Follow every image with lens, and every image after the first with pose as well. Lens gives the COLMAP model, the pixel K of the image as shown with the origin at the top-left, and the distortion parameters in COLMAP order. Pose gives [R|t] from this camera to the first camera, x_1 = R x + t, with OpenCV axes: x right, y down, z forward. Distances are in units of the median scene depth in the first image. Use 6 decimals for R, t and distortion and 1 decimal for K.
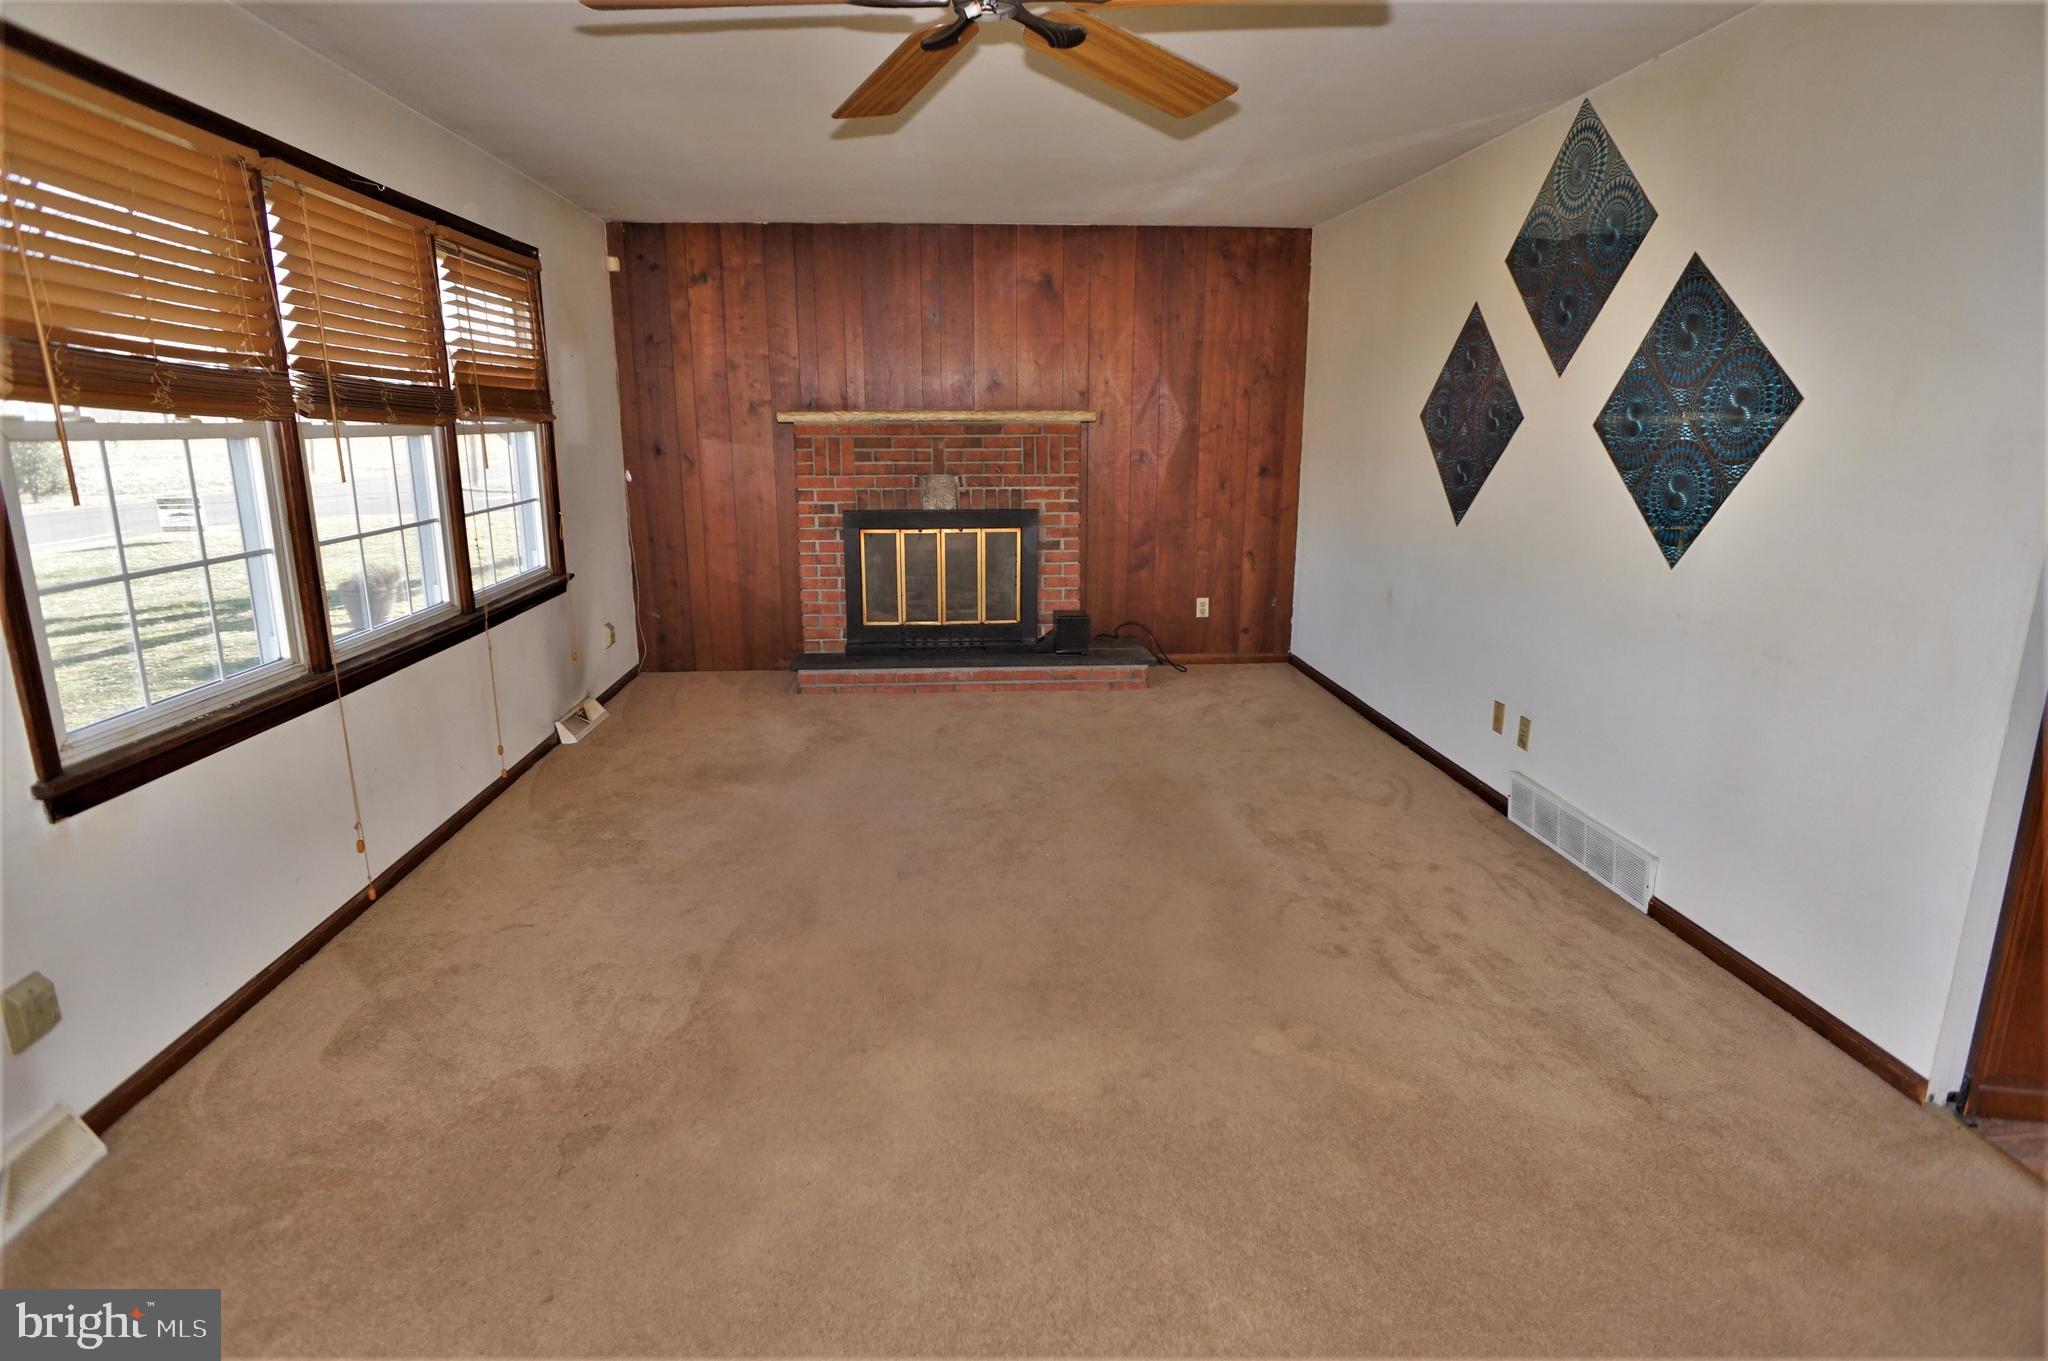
lens RADIAL K [[1092.2, 0, 1025.4], [0, 1092.2, 683.8], [0, 0, 1]] dist [-0.027700, 0.008668]
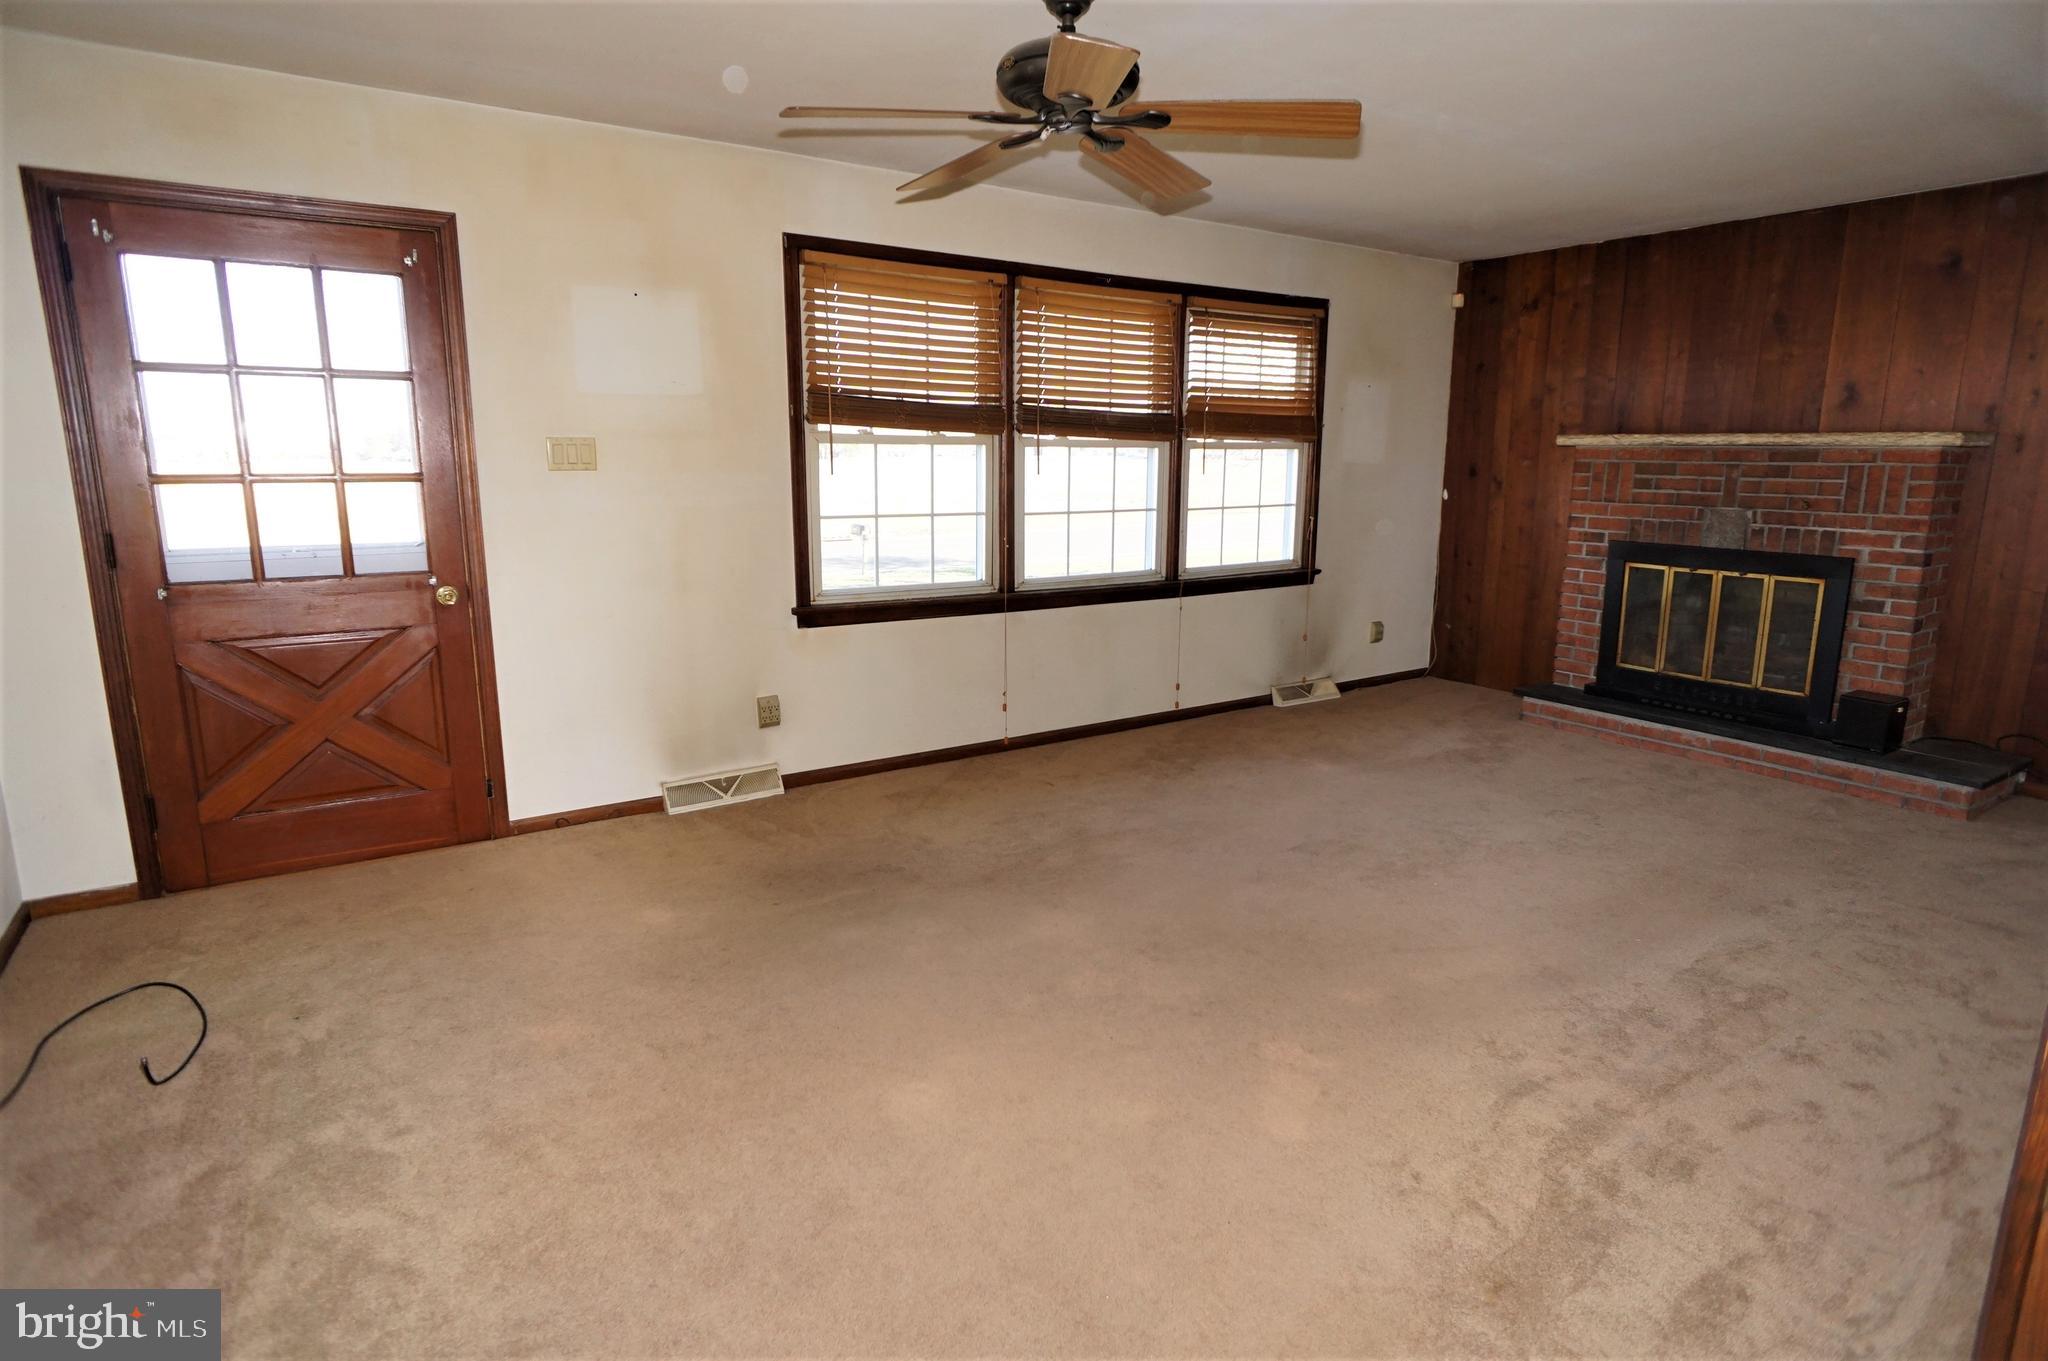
lens RADIAL K [[1092.2, 0, 1014.7], [0, 1092.2, 682.2], [0, 0, 1]] dist [-0.027700, 0.008668]
pose [[0.488972, 0.184982, -0.852460, 0.398117], [-0.210399, 0.973414, 0.090544, -0.016702], [0.846545, 0.135084, 0.514892, 0.105796]]
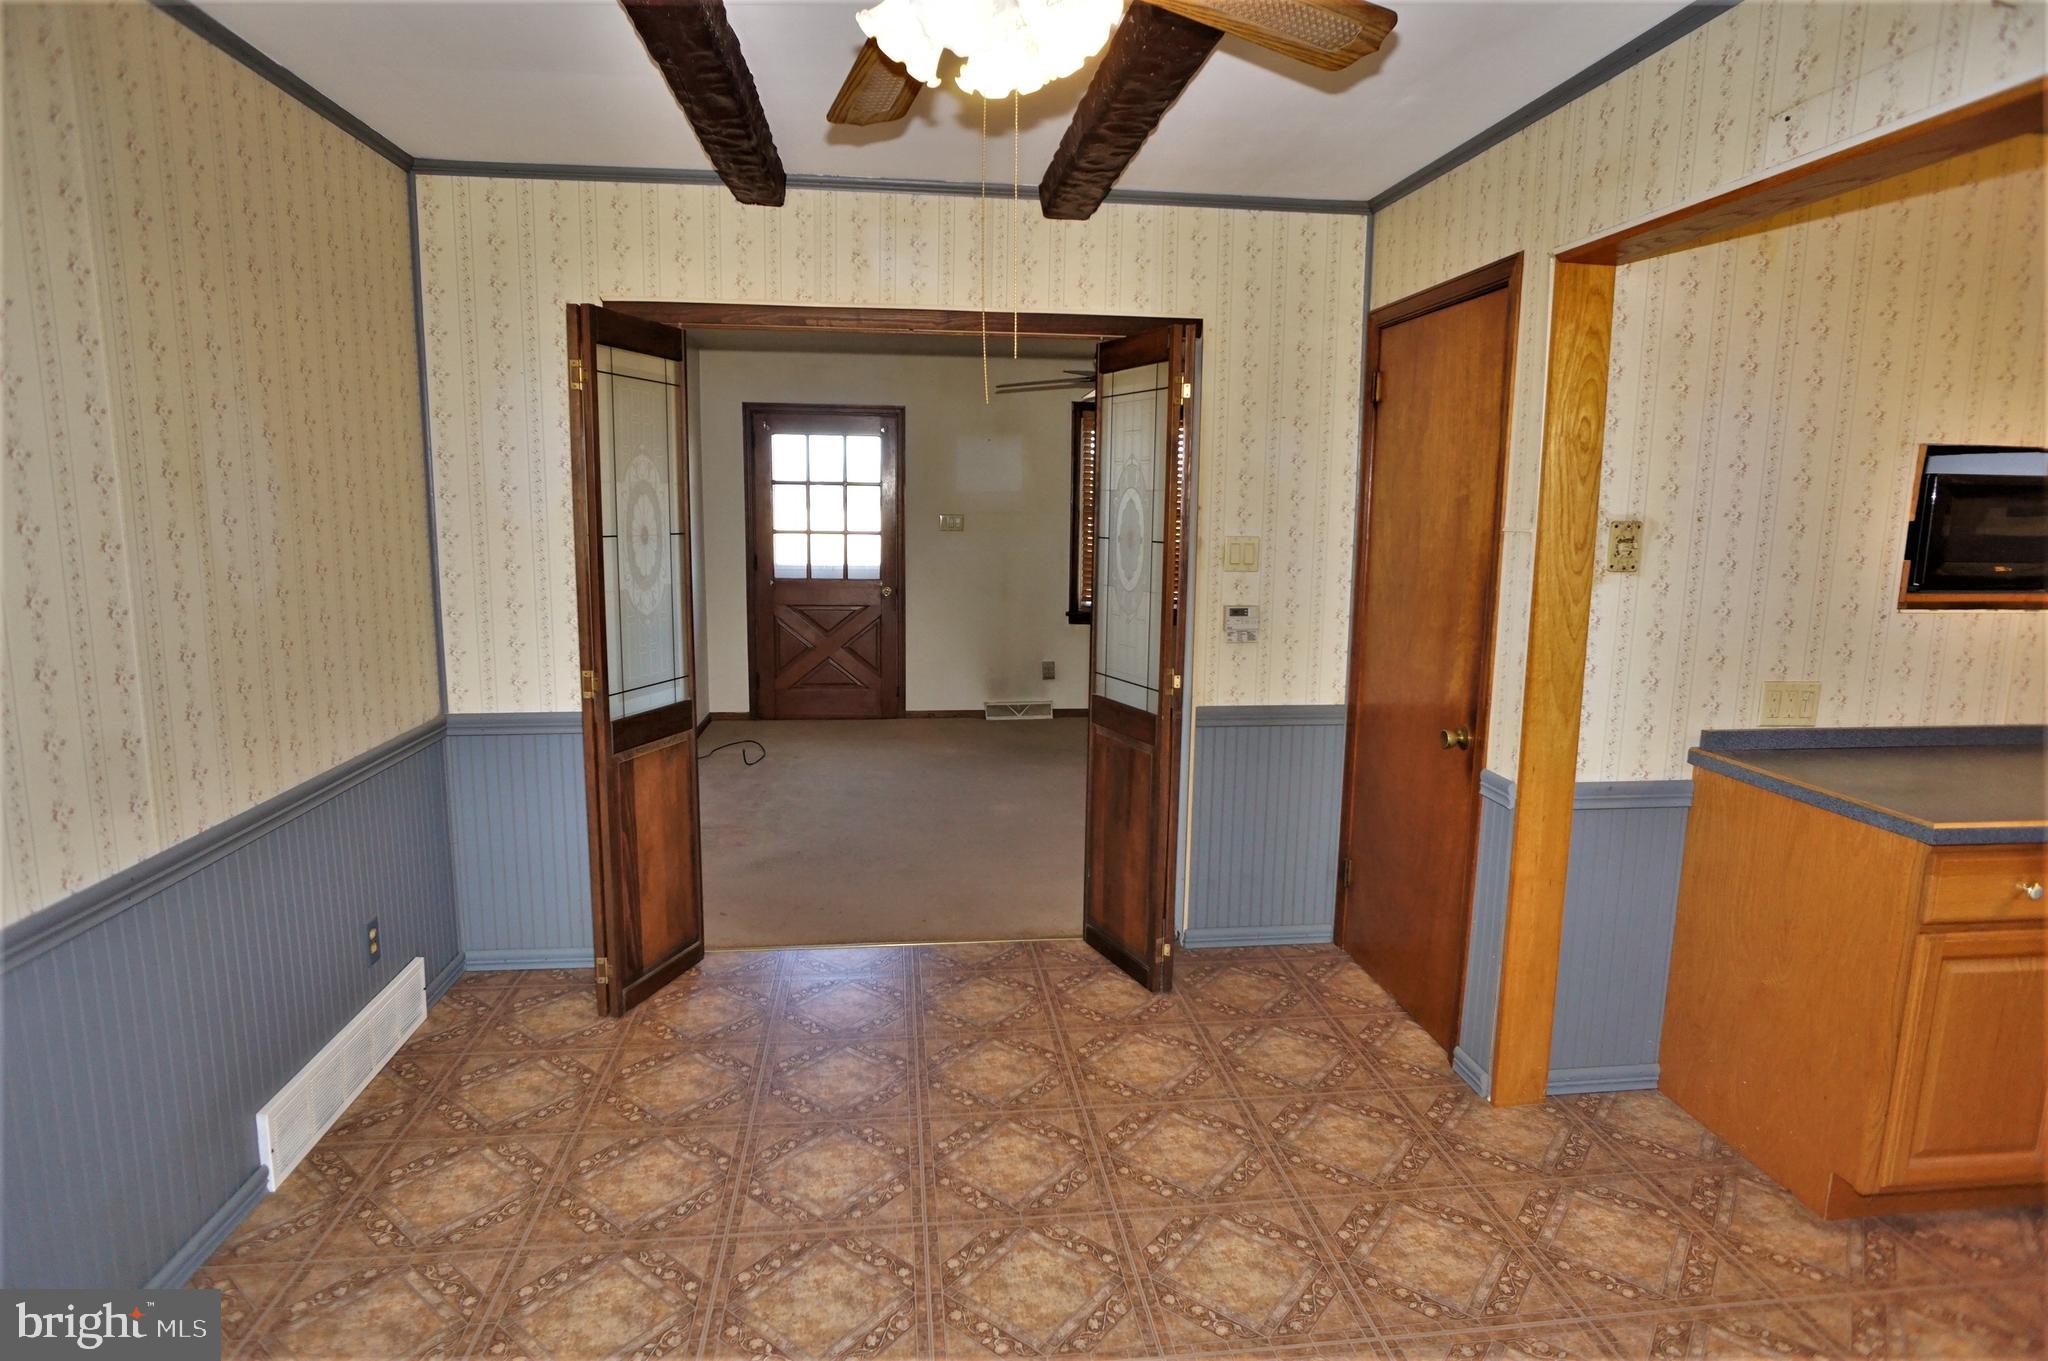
lens RADIAL K [[1092.2, 0, 1012.7], [0, 1092.2, 680.7], [0, 0, 1]] dist [-0.027700, 0.008668]
pose [[0.036487, 0.163186, -0.985920, 0.979979], [-0.244746, 0.957991, 0.149506, -0.067599], [0.968901, 0.235845, 0.074893, 0.216804]]
